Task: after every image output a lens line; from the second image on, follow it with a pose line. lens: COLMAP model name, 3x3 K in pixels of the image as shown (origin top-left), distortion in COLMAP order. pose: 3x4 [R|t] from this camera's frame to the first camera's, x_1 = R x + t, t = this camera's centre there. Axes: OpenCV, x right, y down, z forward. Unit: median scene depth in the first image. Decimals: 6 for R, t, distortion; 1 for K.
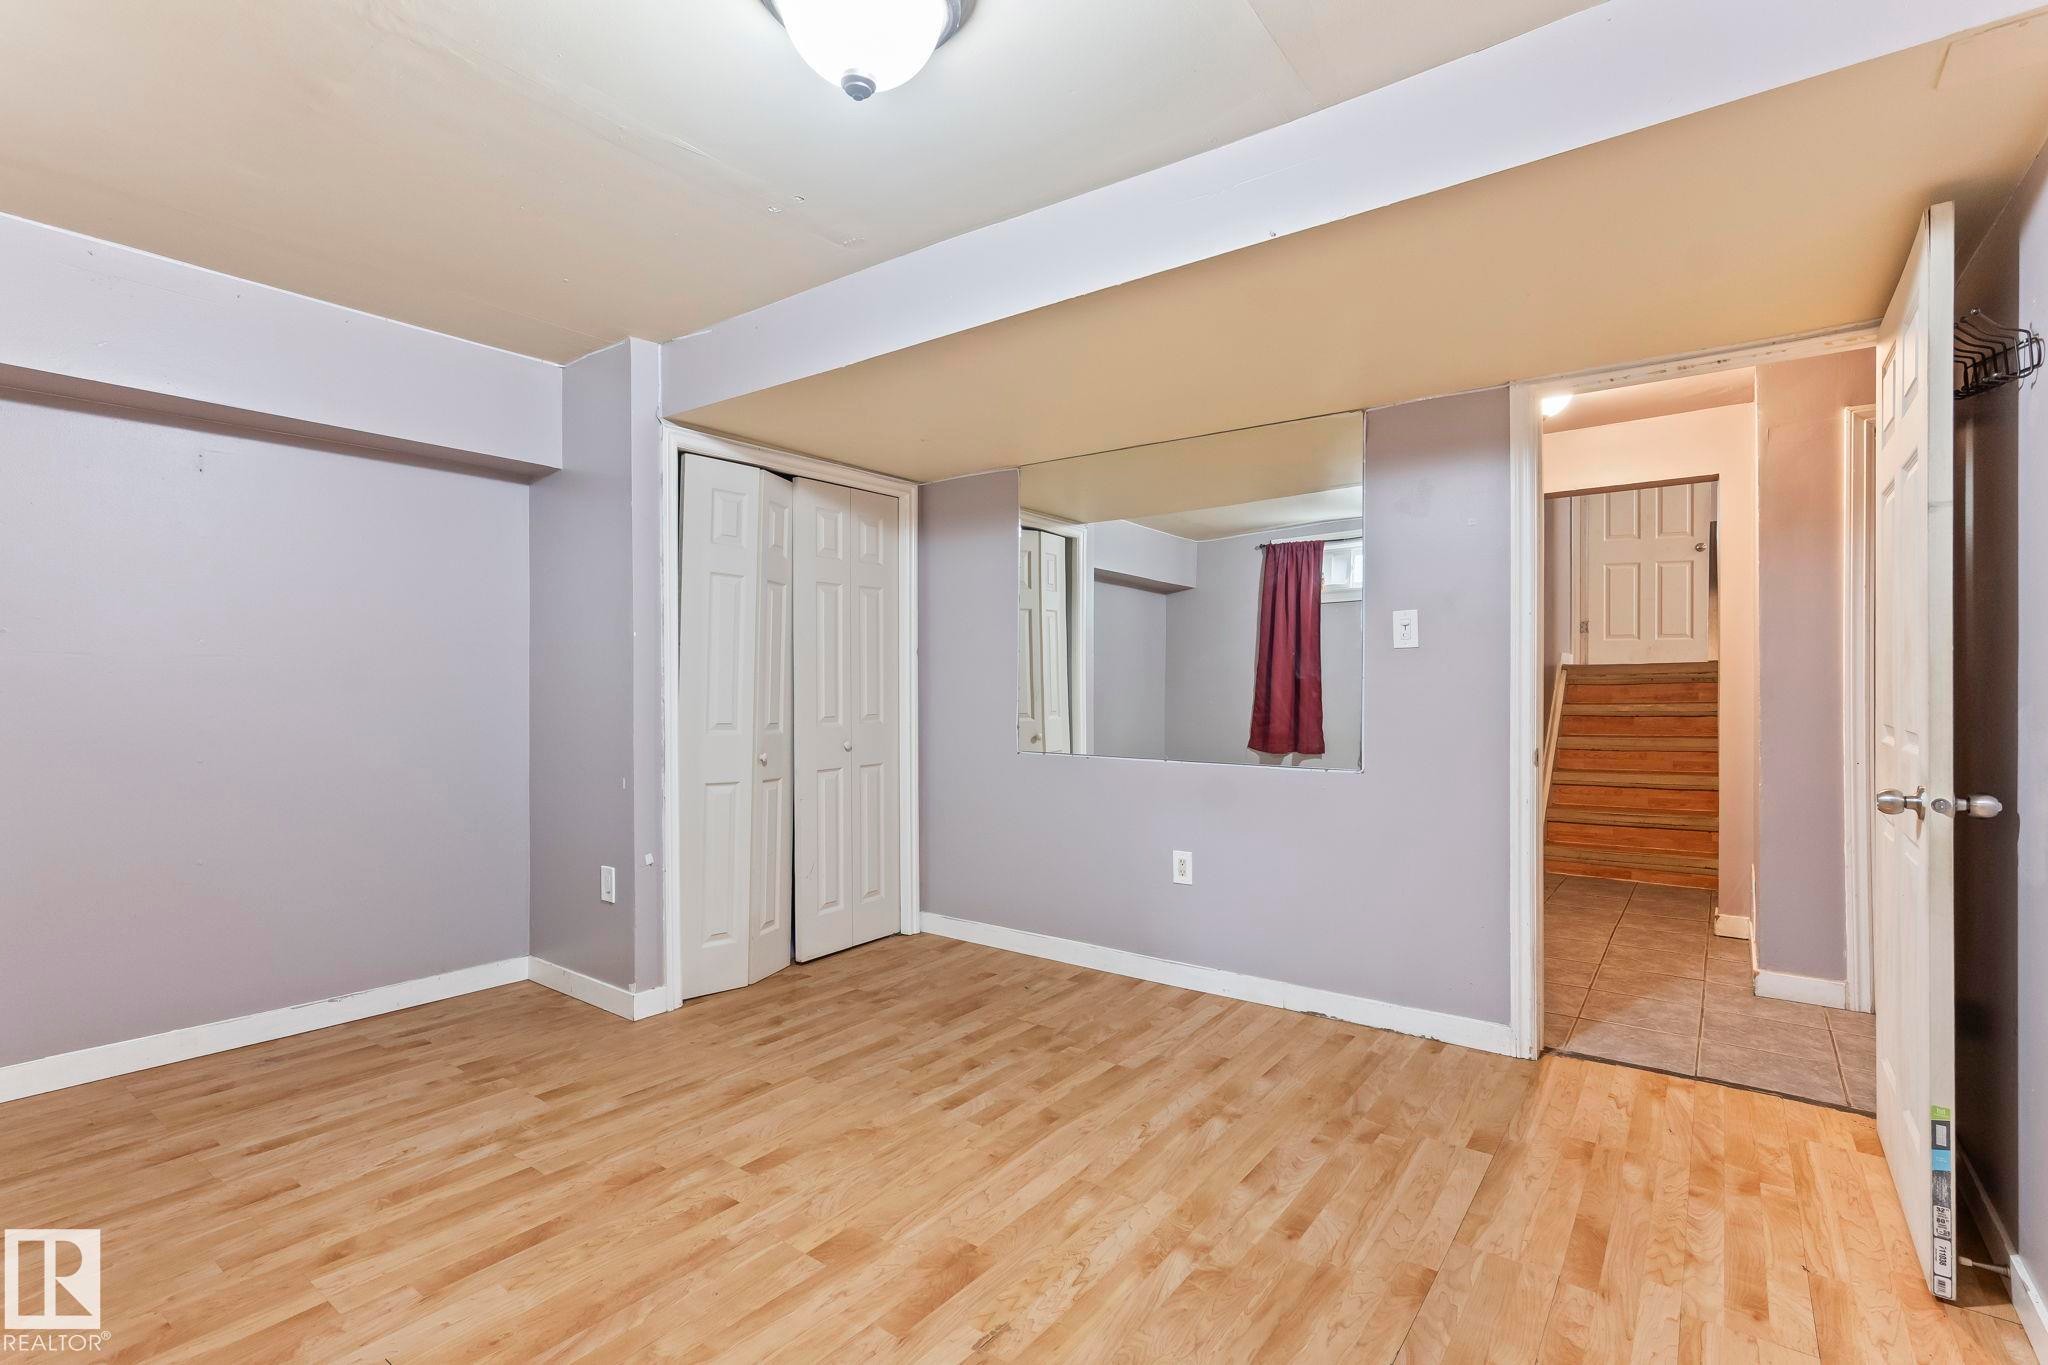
lens RADIAL K [[957.8, 0, 1023.4], [0, 957.8, 685.8], [0, 0, 1]] dist [-0.002539, -0.000209]
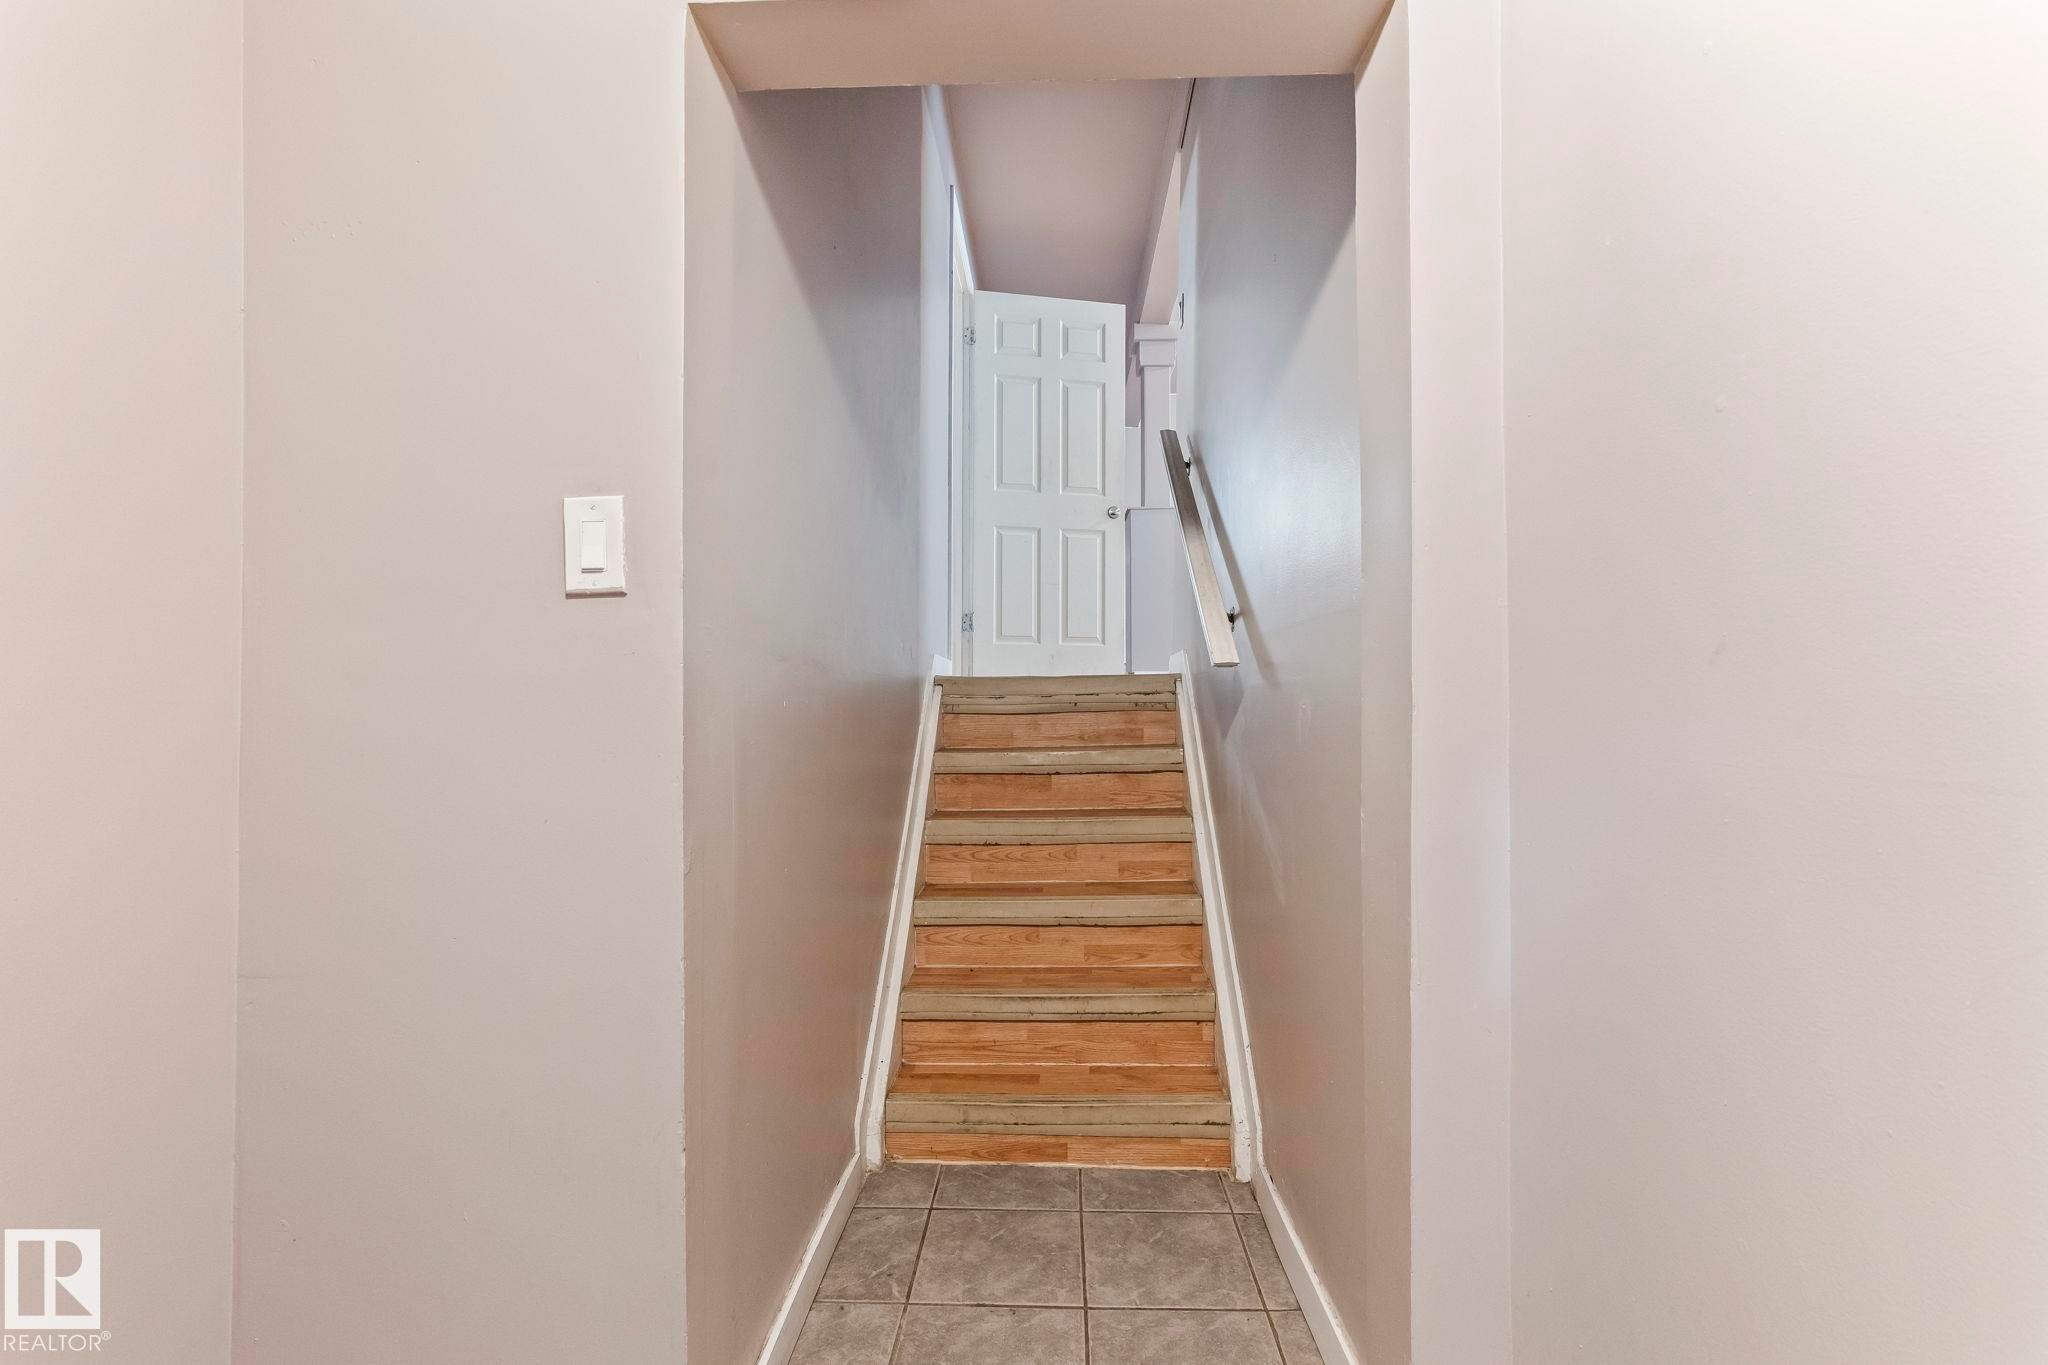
lens RADIAL K [[957.8, 0, 1024.8], [0, 957.8, 693.7], [0, 0, 1]] dist [-0.002539, -0.000209]
pose [[0.826706, 0.008689, 0.562568, 0.317342], [-0.001058, 0.999903, -0.013890, -0.005293], [-0.562634, 0.010888, 0.826635, 0.553510]]
